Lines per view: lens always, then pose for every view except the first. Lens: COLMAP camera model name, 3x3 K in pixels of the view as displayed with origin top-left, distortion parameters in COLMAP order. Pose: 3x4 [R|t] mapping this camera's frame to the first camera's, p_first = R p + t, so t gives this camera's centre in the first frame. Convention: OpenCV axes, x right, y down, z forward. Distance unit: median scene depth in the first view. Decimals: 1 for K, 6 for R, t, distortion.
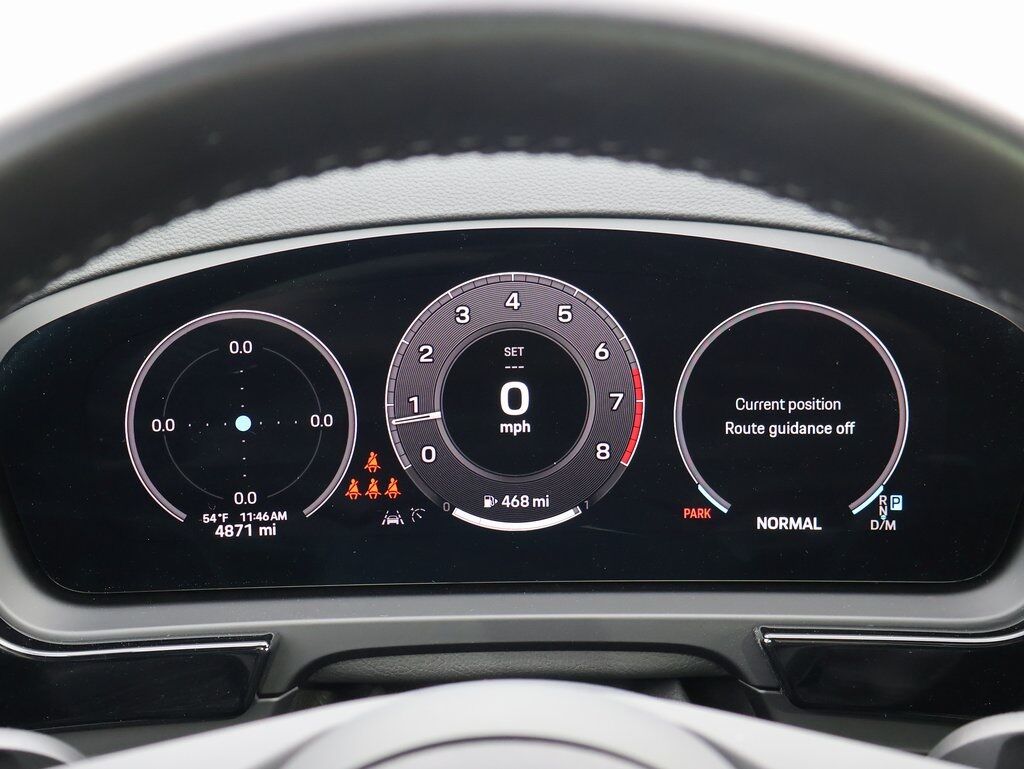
lens RADIAL K [[1403.3, 0, 510.9], [0, 1403.3, 379.0], [0, 0, 1]] dist [-0.004773, 0.000000]
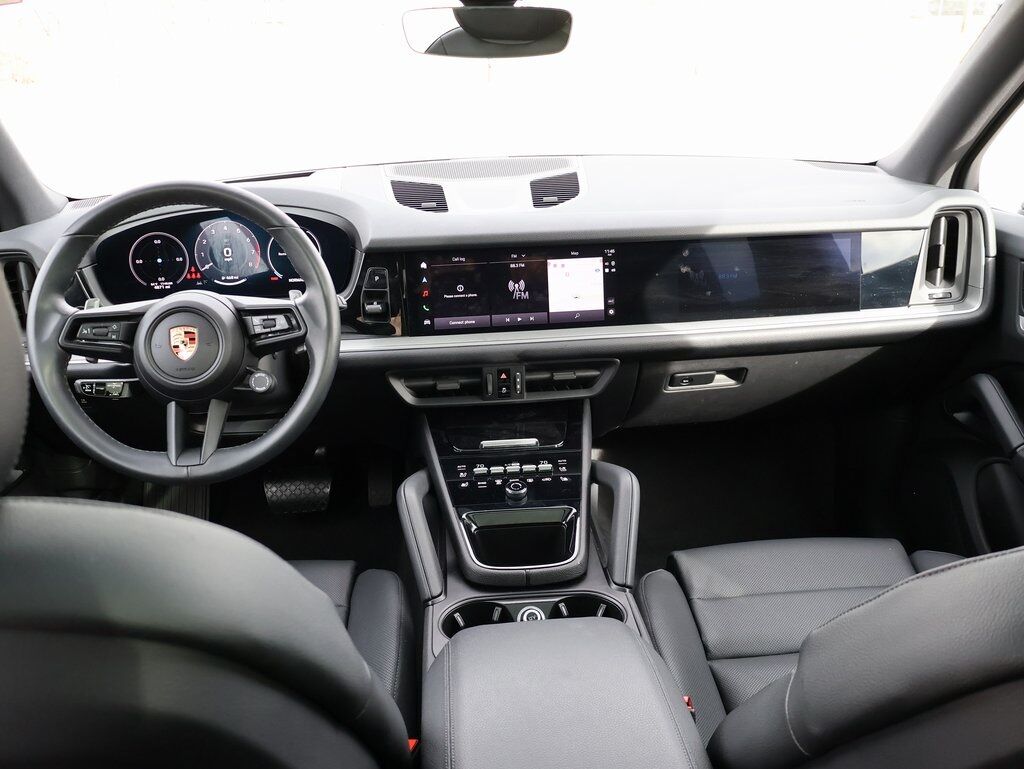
lens RADIAL K [[976.9, 0, 513.9], [0, 976.9, 377.0], [0, 0, 1]] dist [-0.014767, 0.000000]
pose [[0.995494, -0.044227, 0.083878, 0.578238], [0.036046, 0.994665, 0.096651, 0.130926], [-0.087705, -0.093192, 0.991778, -1.917294]]
